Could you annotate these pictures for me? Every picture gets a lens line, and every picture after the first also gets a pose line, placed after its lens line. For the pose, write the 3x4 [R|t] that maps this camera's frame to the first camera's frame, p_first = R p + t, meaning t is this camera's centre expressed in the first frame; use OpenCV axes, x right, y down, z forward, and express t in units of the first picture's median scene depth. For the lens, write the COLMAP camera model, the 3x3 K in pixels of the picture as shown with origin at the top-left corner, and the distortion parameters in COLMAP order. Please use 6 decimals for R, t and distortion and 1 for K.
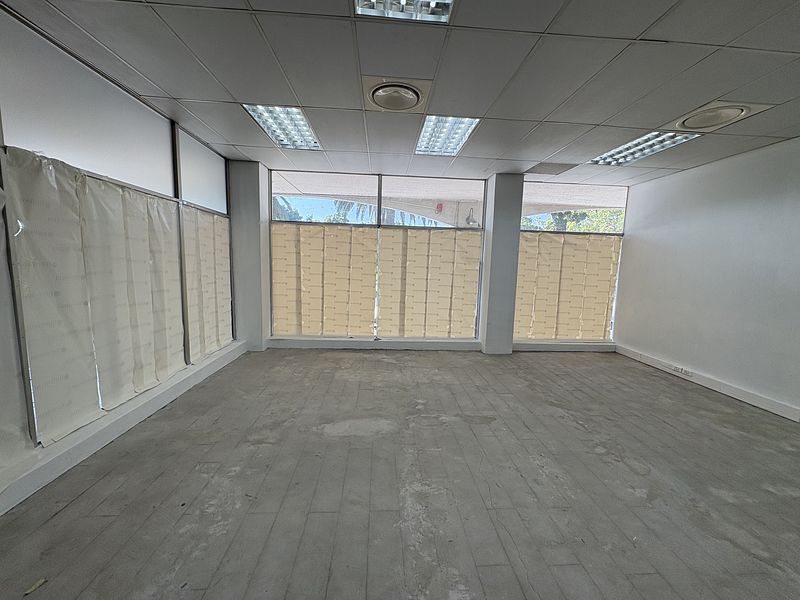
lens RADIAL K [[318.2, 0, 400.0], [0, 318.2, 300.0], [0, 0, 1]] dist [-0.001142, -0.000184]
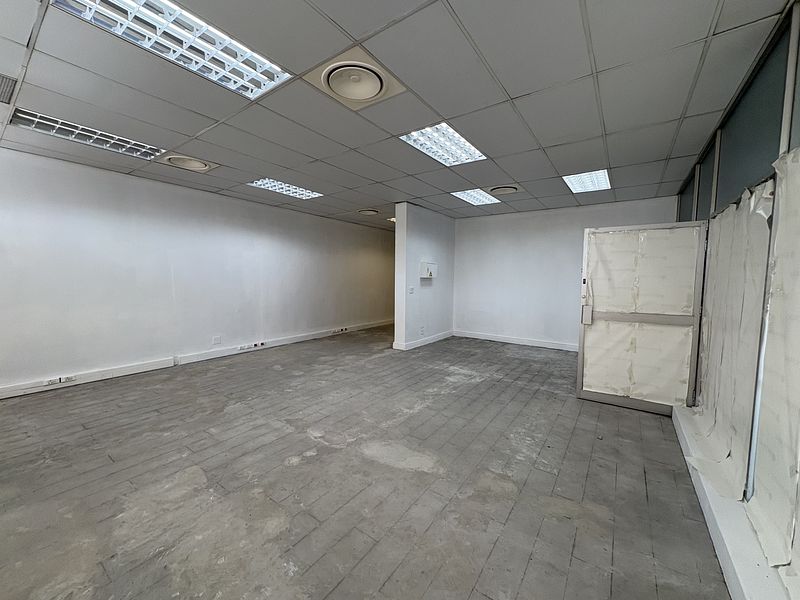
lens RADIAL K [[318.2, 0, 400.0], [0, 318.2, 300.0], [0, 0, 1]] dist [-0.001142, -0.000184]
pose [[-0.777462, -0.084755, 0.623193, -0.587277], [0.039726, 0.982282, 0.183152, -0.184298], [-0.627674, 0.167151, -0.760320, 1.422873]]
